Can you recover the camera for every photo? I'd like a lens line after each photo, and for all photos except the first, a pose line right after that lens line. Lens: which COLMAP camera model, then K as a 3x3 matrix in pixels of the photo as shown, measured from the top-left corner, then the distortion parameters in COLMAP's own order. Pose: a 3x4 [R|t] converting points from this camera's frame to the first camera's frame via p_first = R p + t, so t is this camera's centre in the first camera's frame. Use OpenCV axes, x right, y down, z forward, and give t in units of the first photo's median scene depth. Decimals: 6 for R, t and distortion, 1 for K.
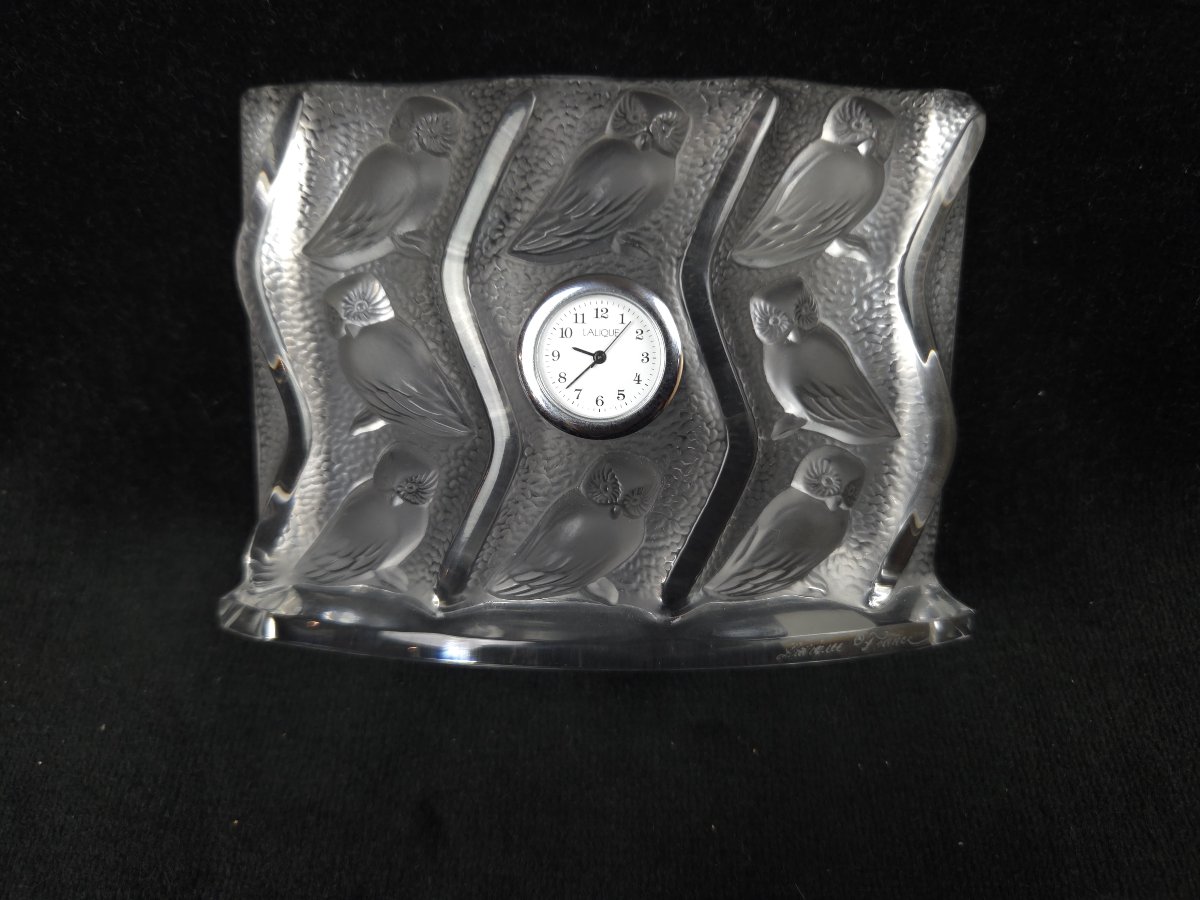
lens RADIAL K [[822.6, 0, 598.3], [0, 822.6, 415.5], [0, 0, 1]] dist [0.009792, 0.003104]
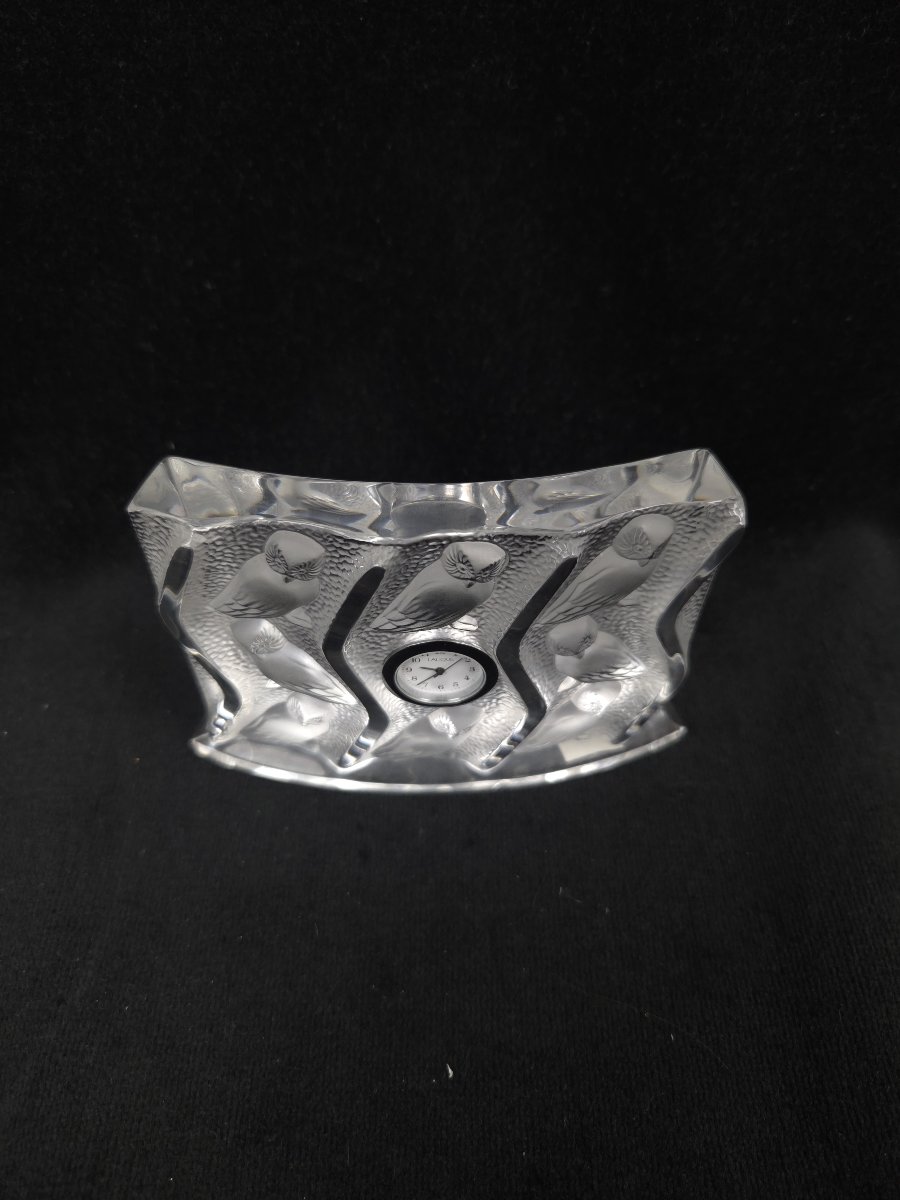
lens RADIAL K [[818.9, 0, 450.0], [0, 818.9, 600.0], [0, 0, 1]] dist [0.026649, 0.001479]
pose [[0.998914, -0.043566, 0.016509, 0.000811], [0.021924, 0.752236, 0.658529, -1.064145], [-0.041109, -0.657452, 0.752374, 0.014865]]
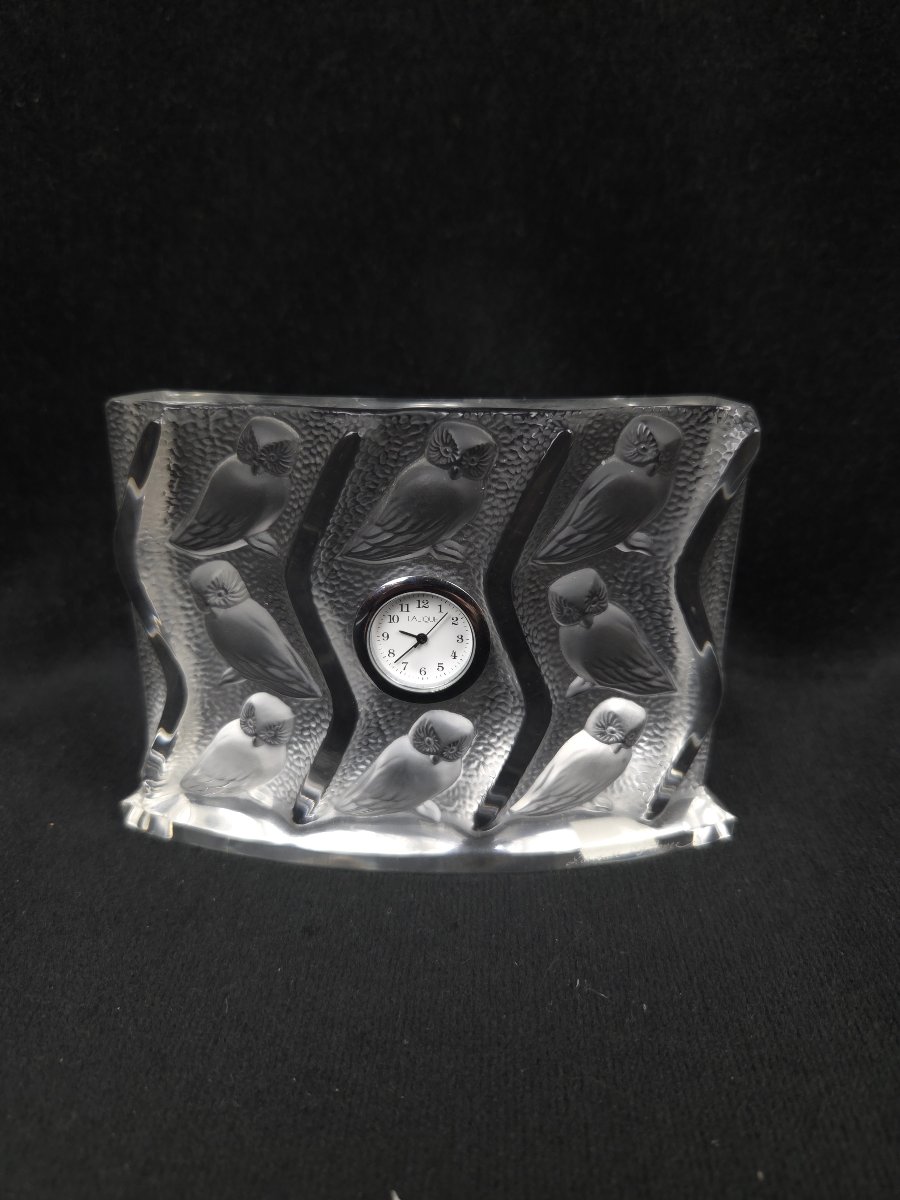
lens RADIAL K [[822.6, 0, 446.4], [0, 822.6, 599.6], [0, 0, 1]] dist [0.009792, 0.003104]
pose [[0.999641, 0.000161, -0.026775, 0.067641], [0.005203, 0.979752, 0.200147, -0.355756], [0.026265, -0.200214, 0.979400, -0.155996]]
